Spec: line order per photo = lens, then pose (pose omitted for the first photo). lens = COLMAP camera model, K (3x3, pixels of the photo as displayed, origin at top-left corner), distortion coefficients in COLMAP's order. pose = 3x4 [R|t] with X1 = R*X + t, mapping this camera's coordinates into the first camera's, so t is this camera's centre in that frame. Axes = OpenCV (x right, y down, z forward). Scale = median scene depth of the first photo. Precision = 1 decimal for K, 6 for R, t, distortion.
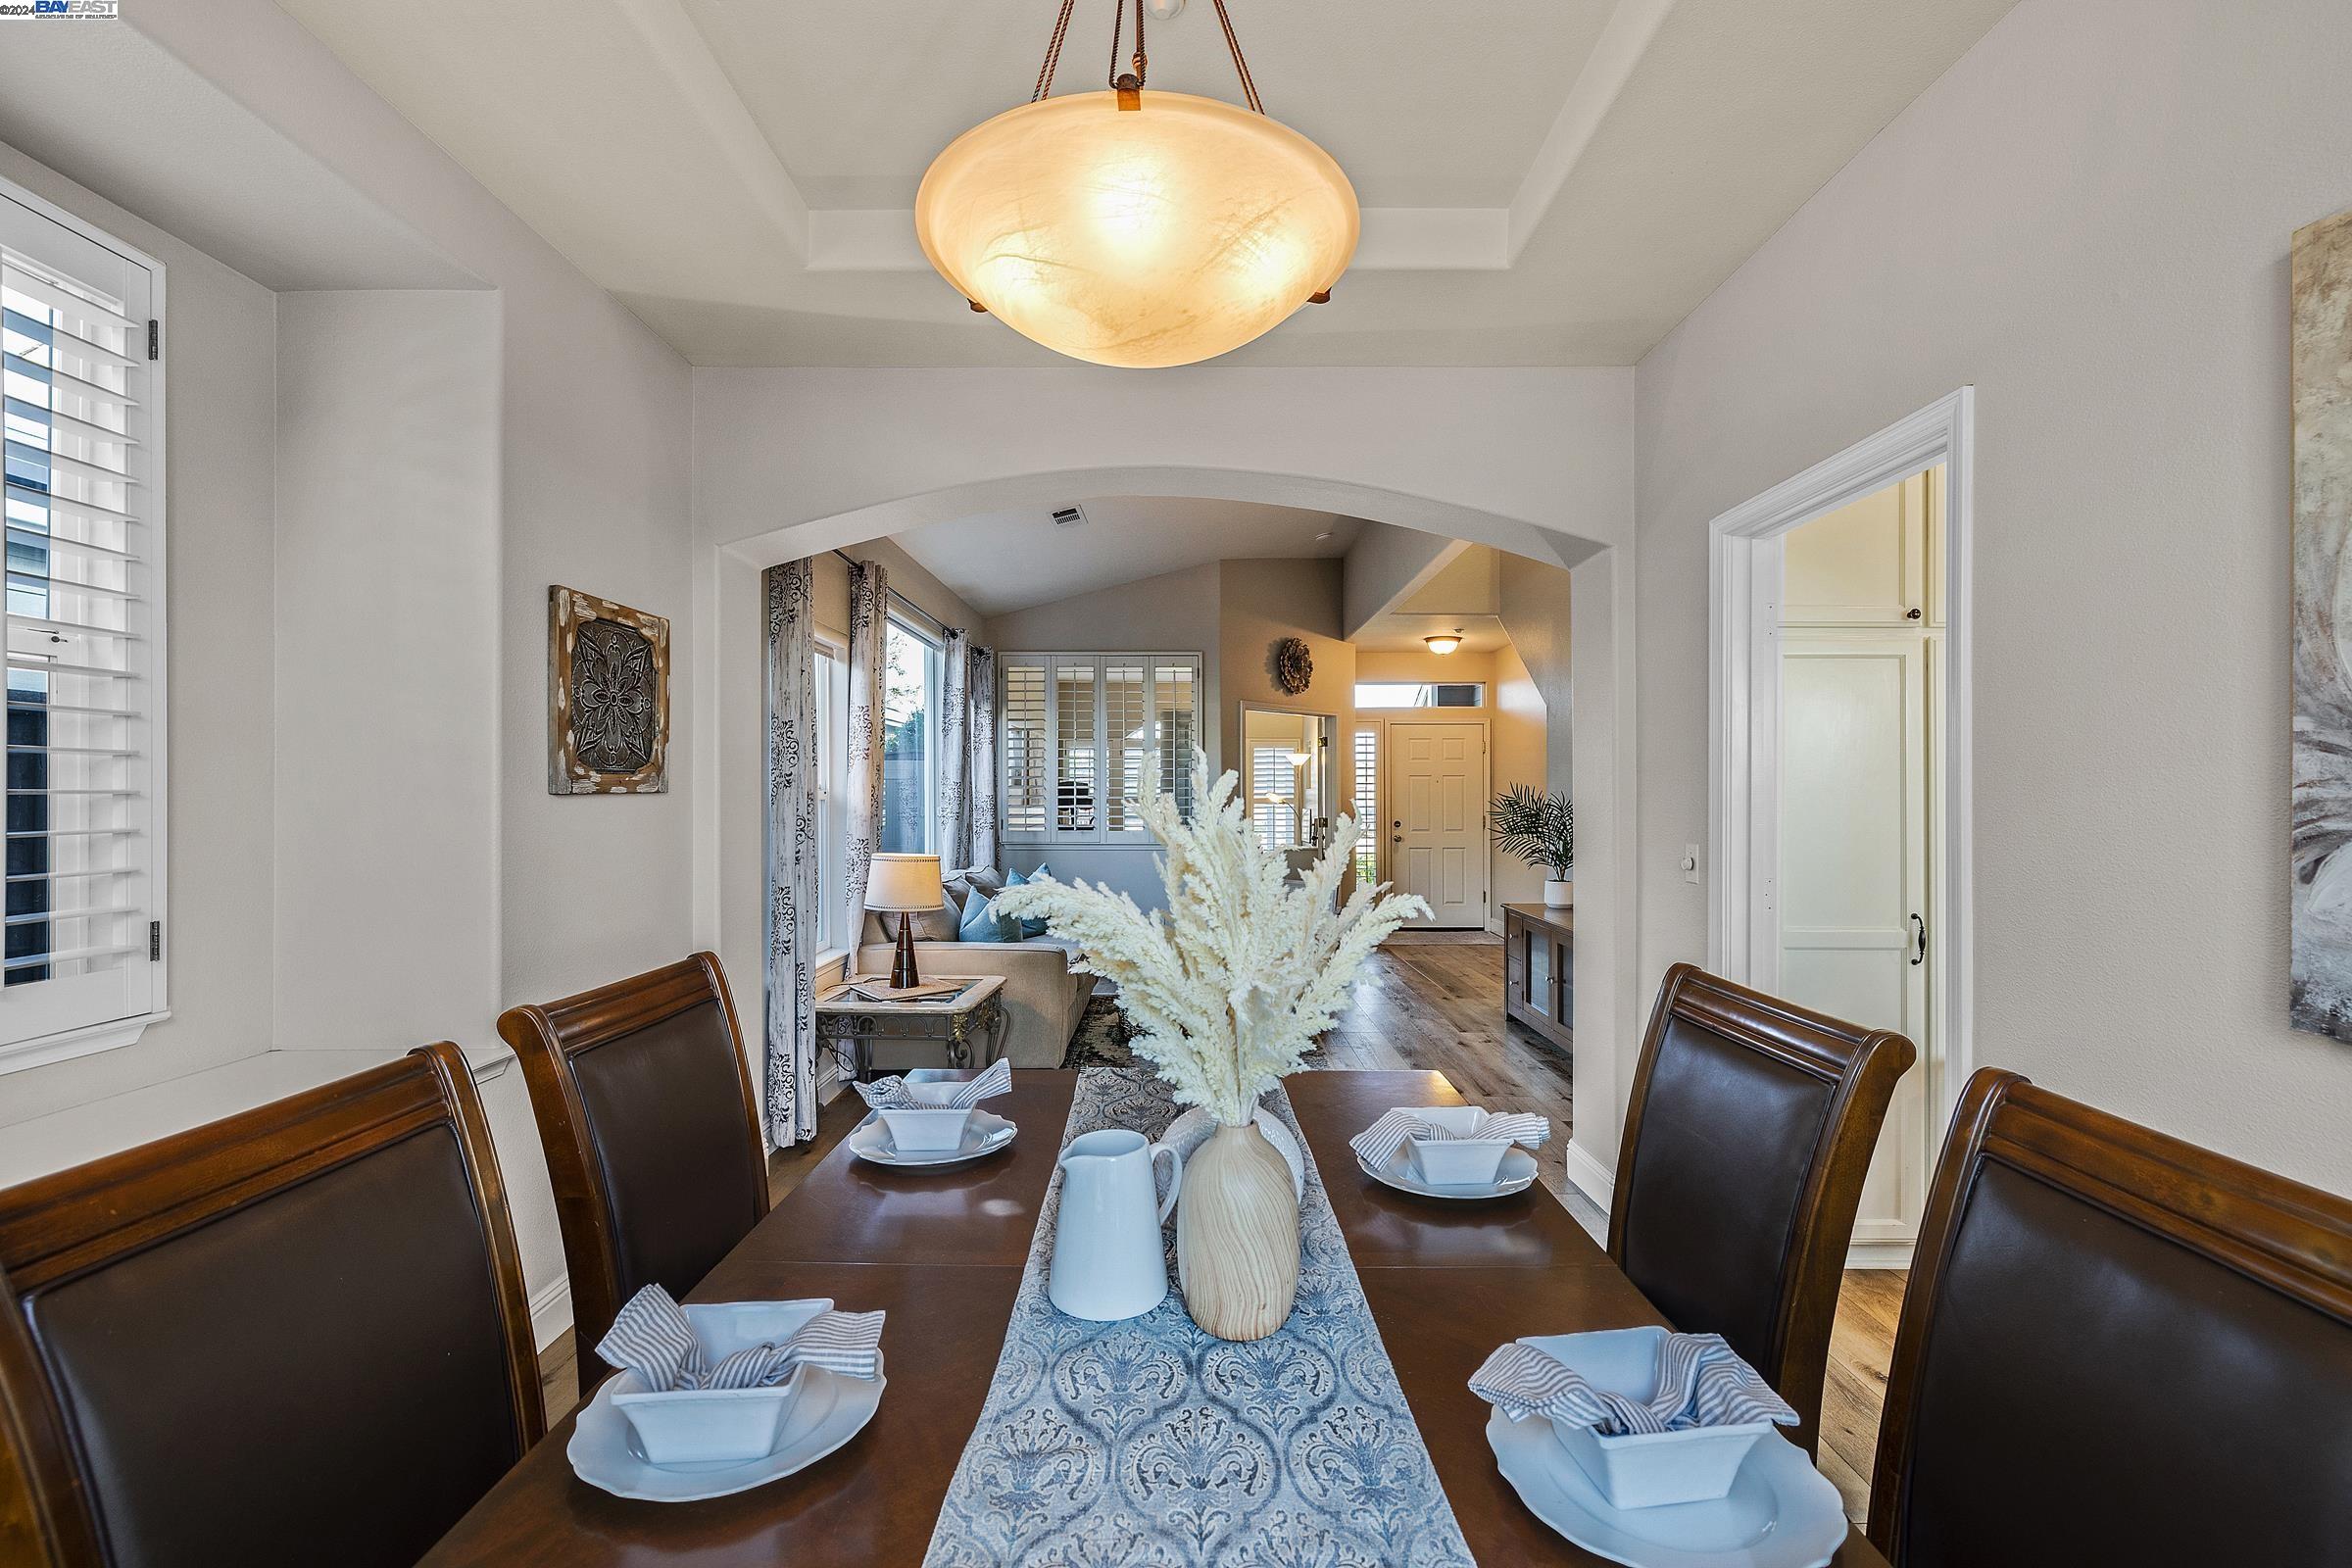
lens RADIAL K [[986.0, 0, 1177.6], [0, 986.0, 785.5], [0, 0, 1]] dist [-0.000516, 0.000003]
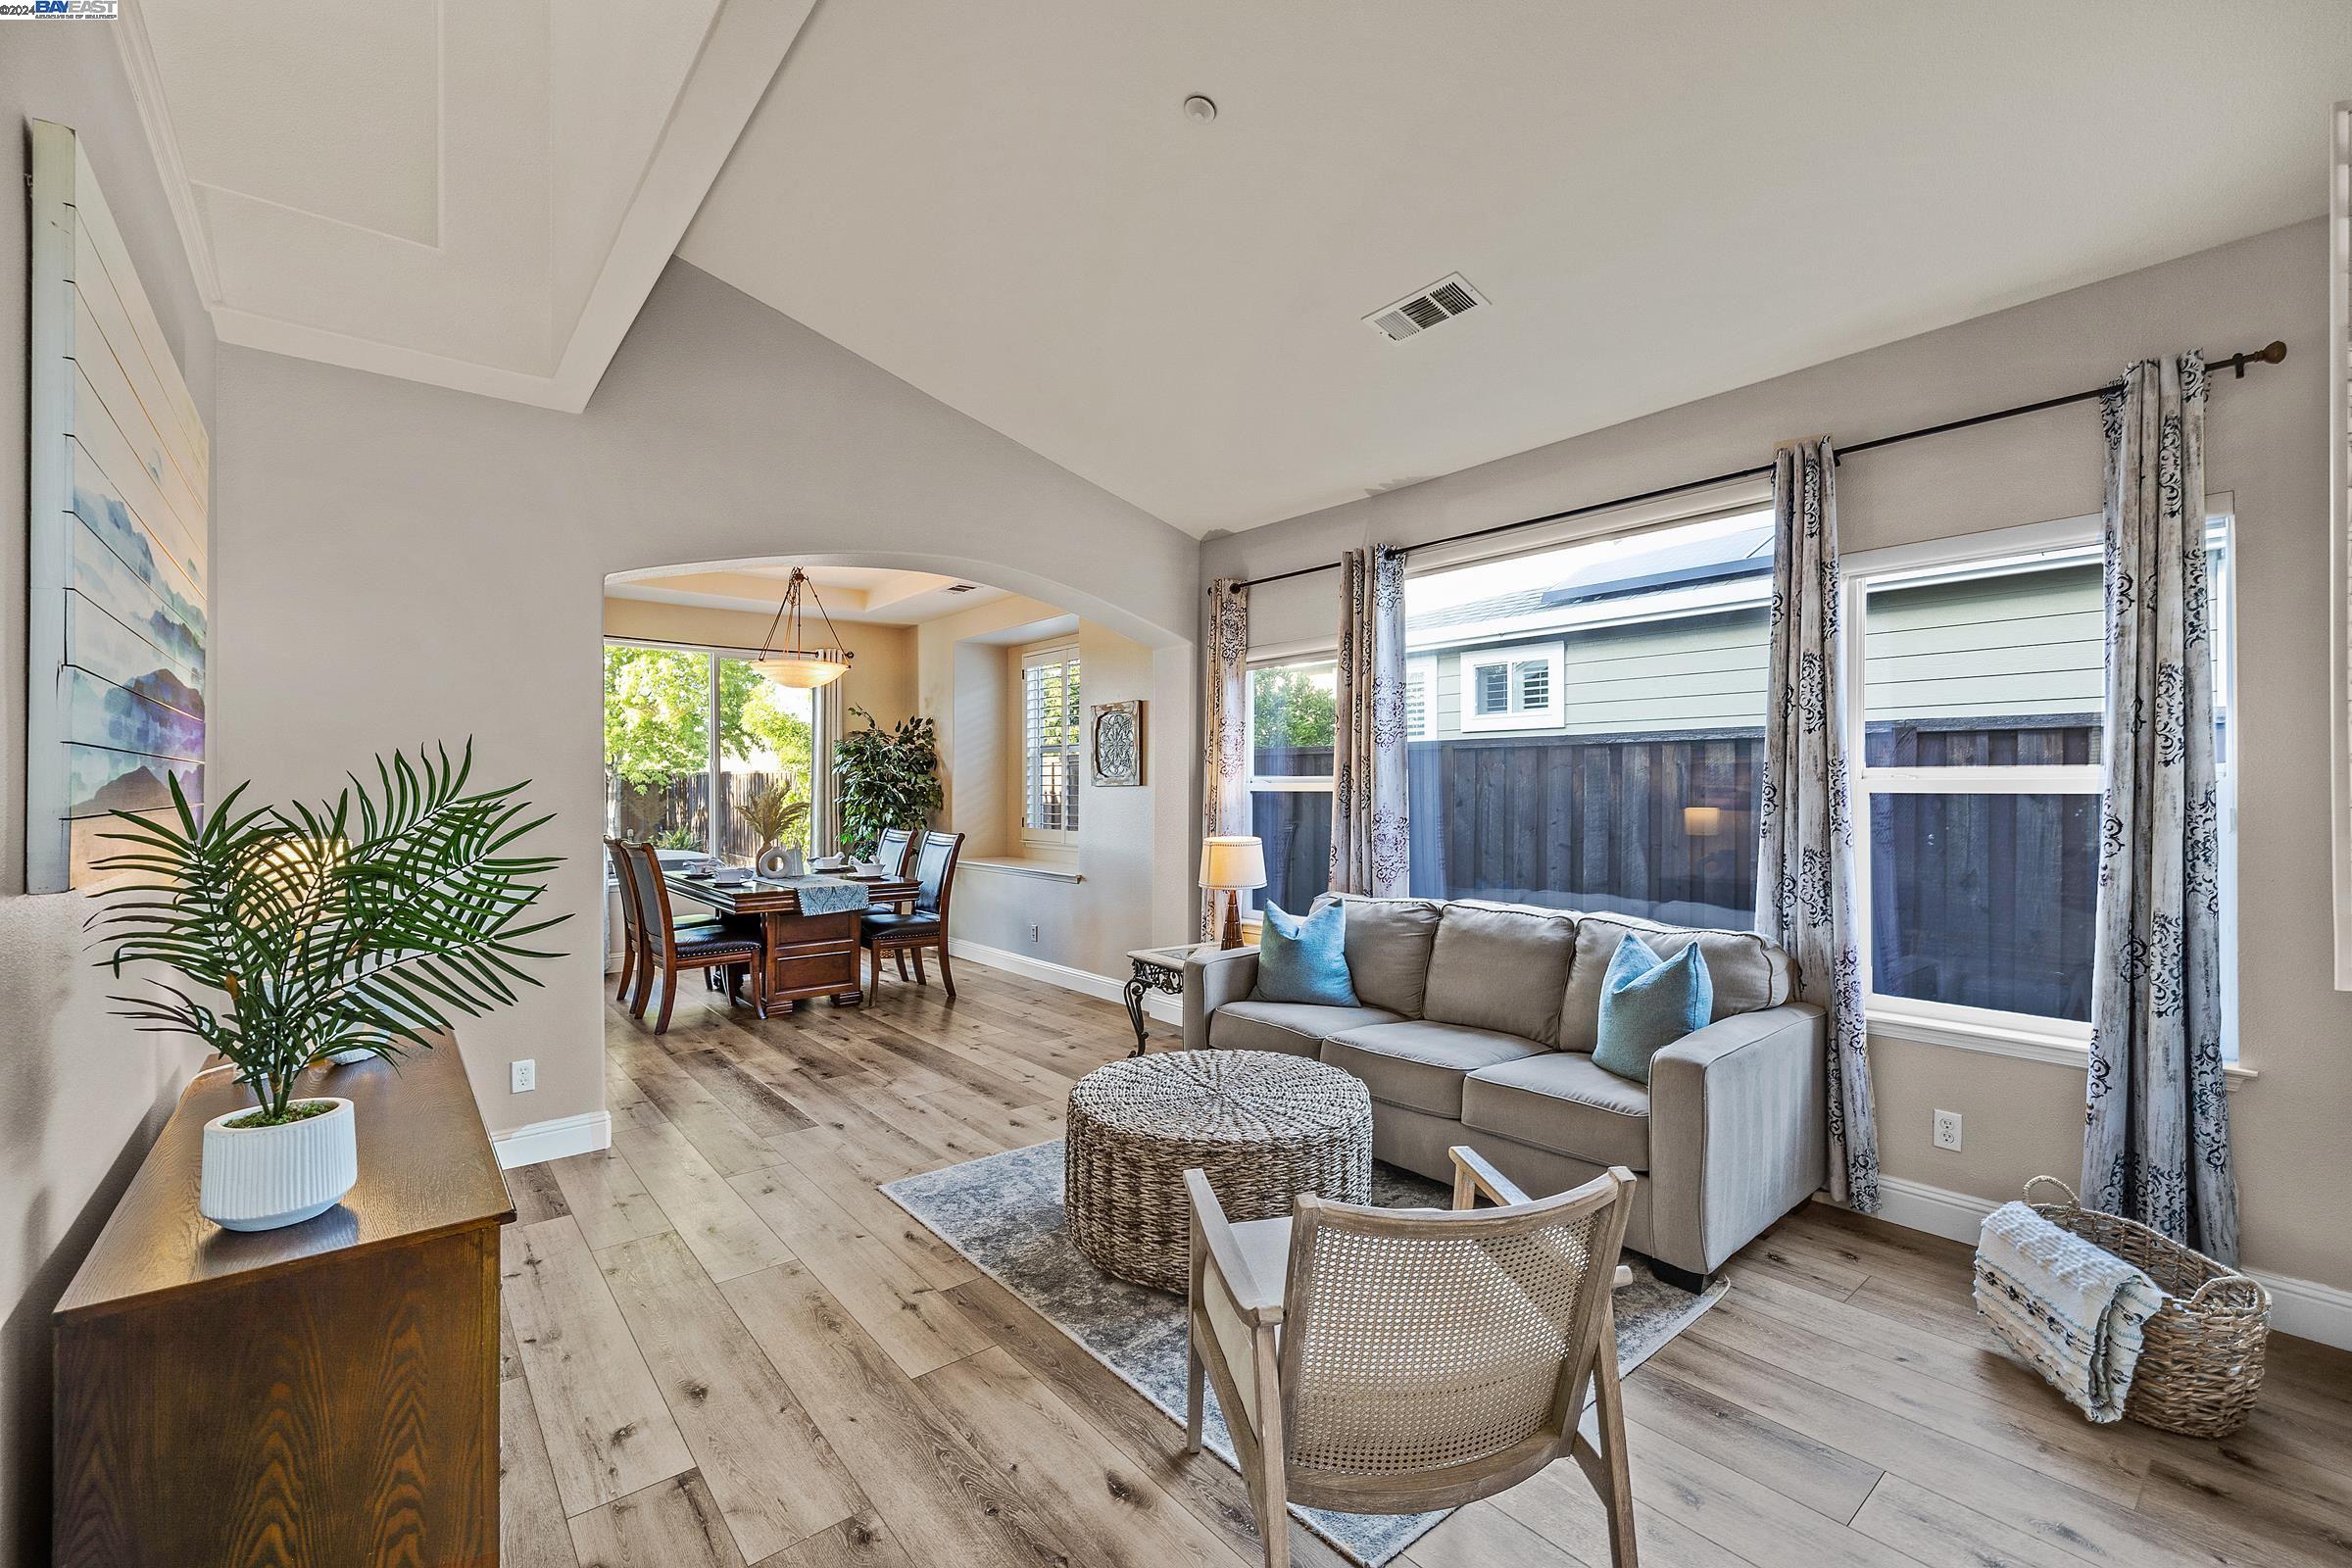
lens RADIAL K [[986.0, 0, 1187.2], [0, 986.0, 785.2], [0, 0, 1]] dist [-0.000516, 0.000003]
pose [[-0.760678, -0.002980, -0.649122, 0.328900], [0.003122, 0.999961, -0.008248, 0.010520], [0.649121, -0.008301, -0.760639, 1.190097]]
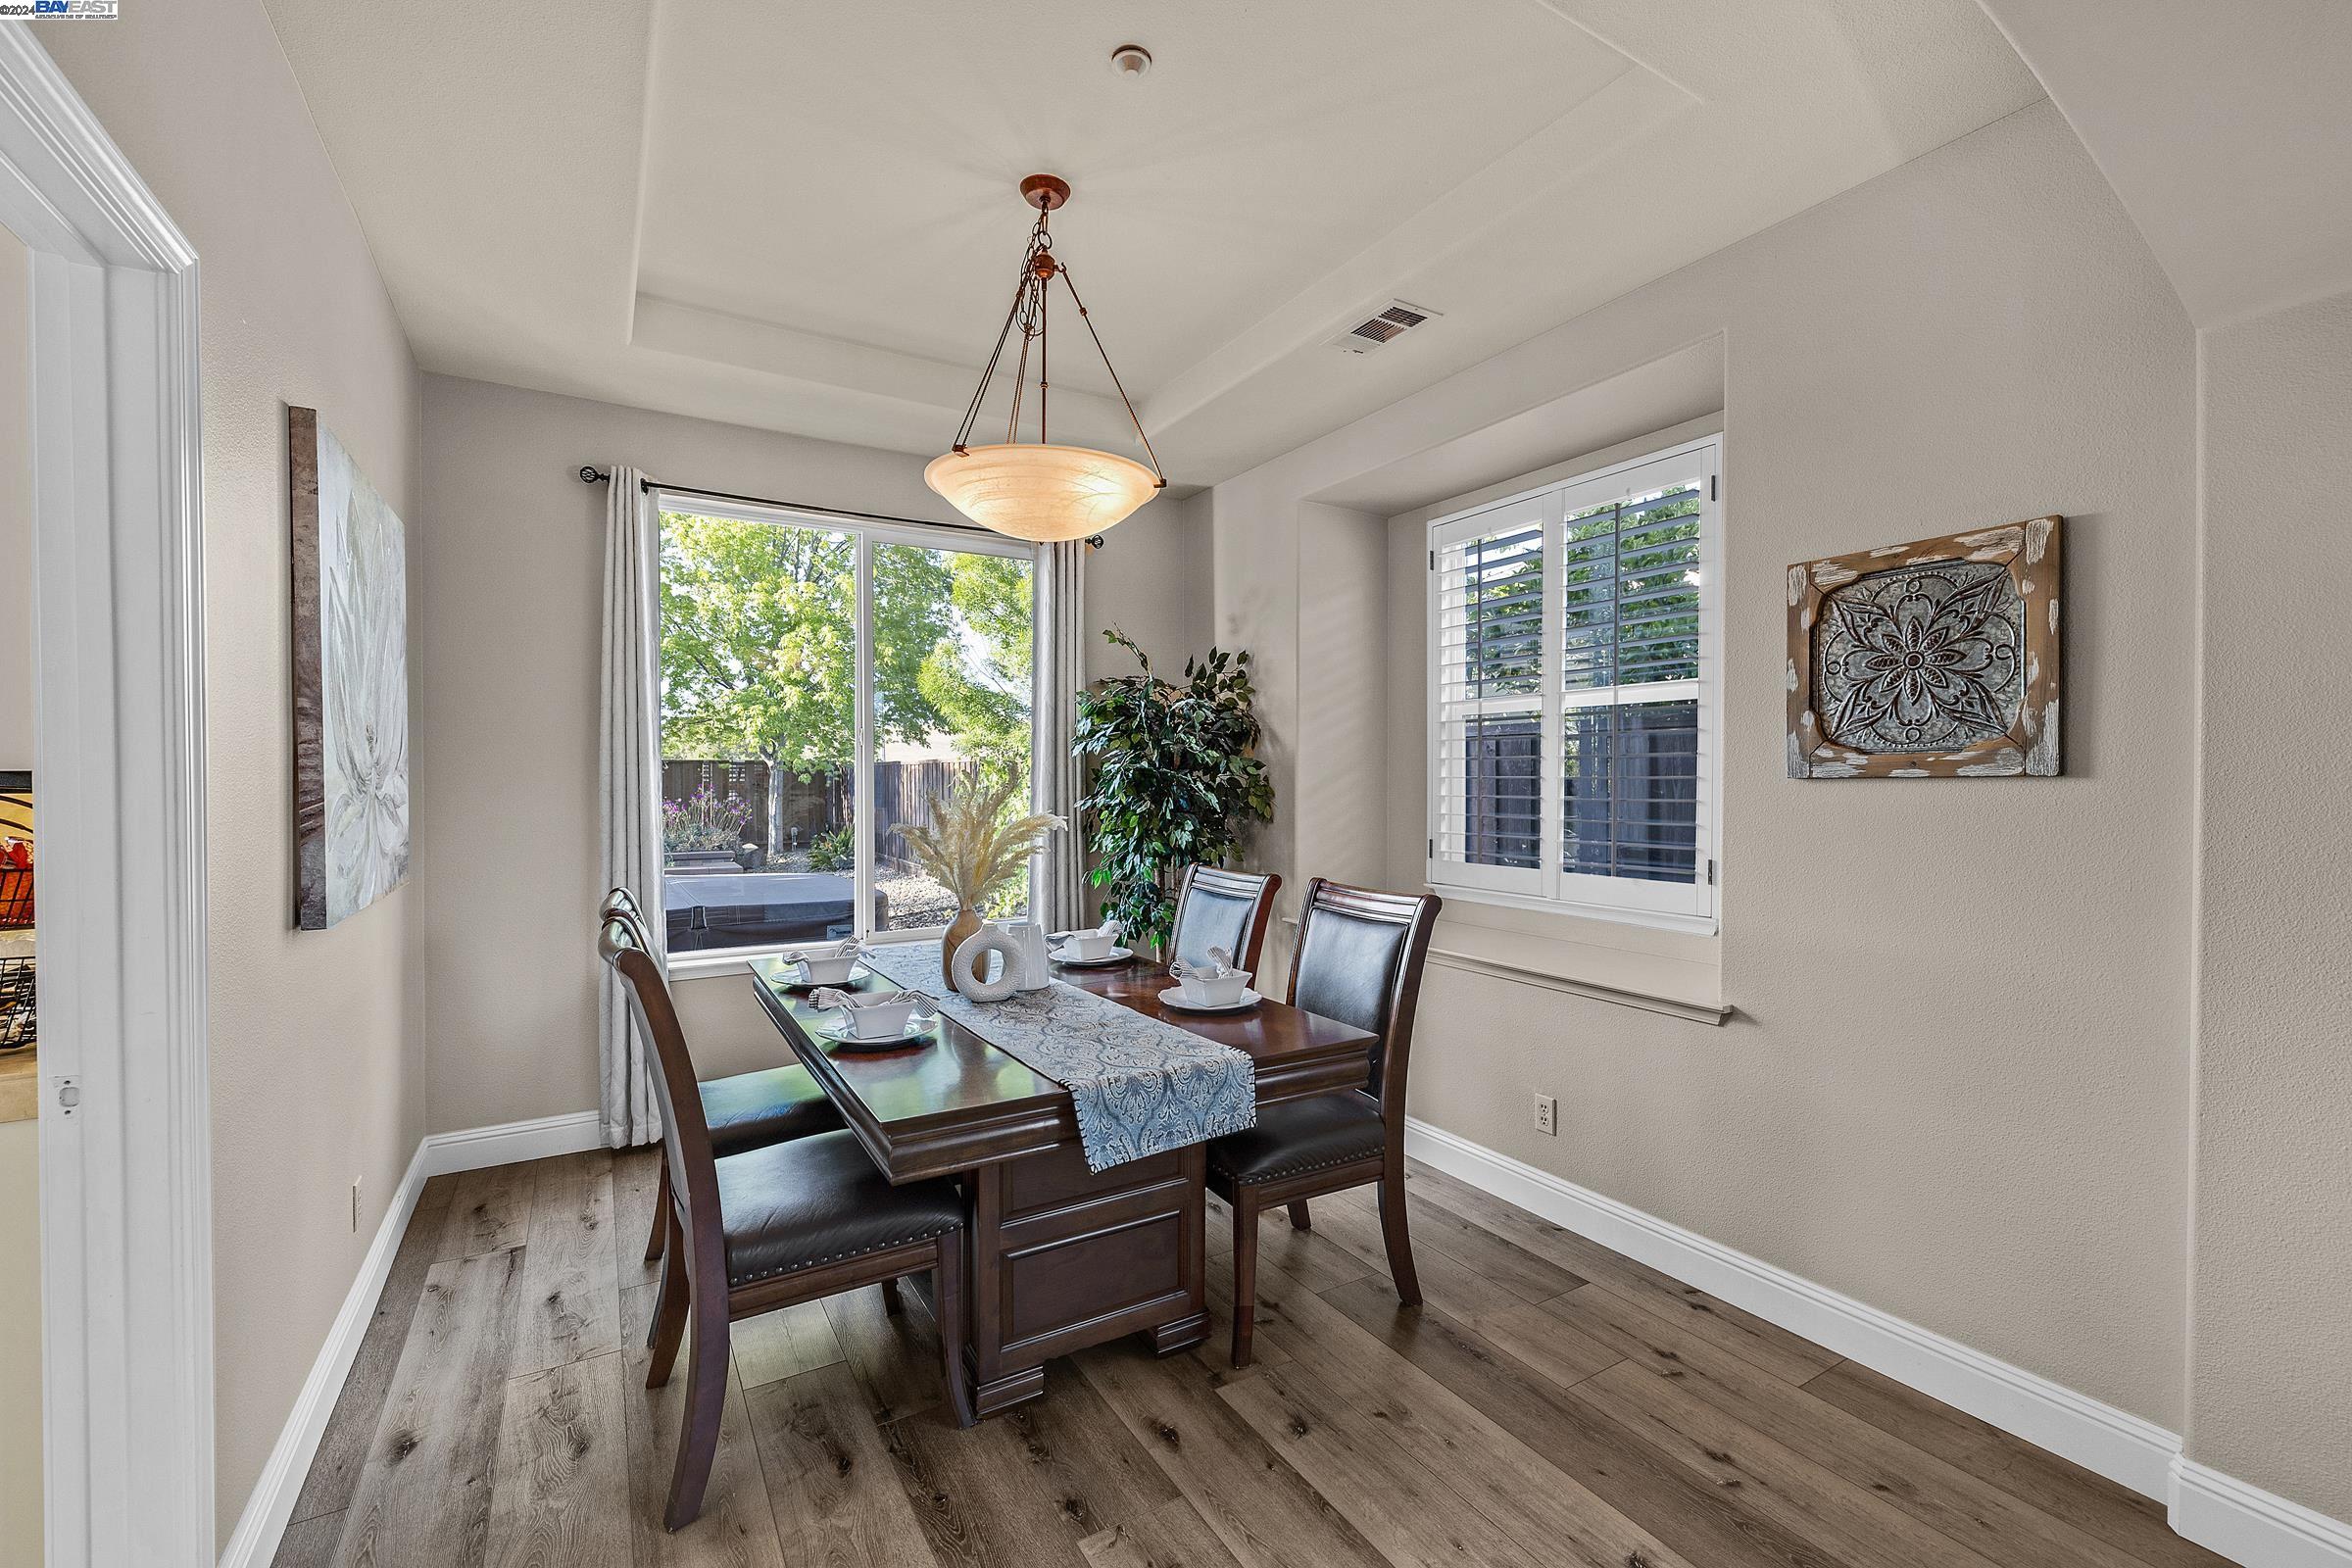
lens RADIAL K [[986.0, 0, 1179.0], [0, 986.0, 791.5], [0, 0, 1]] dist [-0.000516, 0.000003]
pose [[-0.856369, 0.005347, -0.516336, 0.150089], [0.002094, 0.999974, 0.006882, 0.005077], [0.516360, 0.004812, -0.856358, 0.578086]]
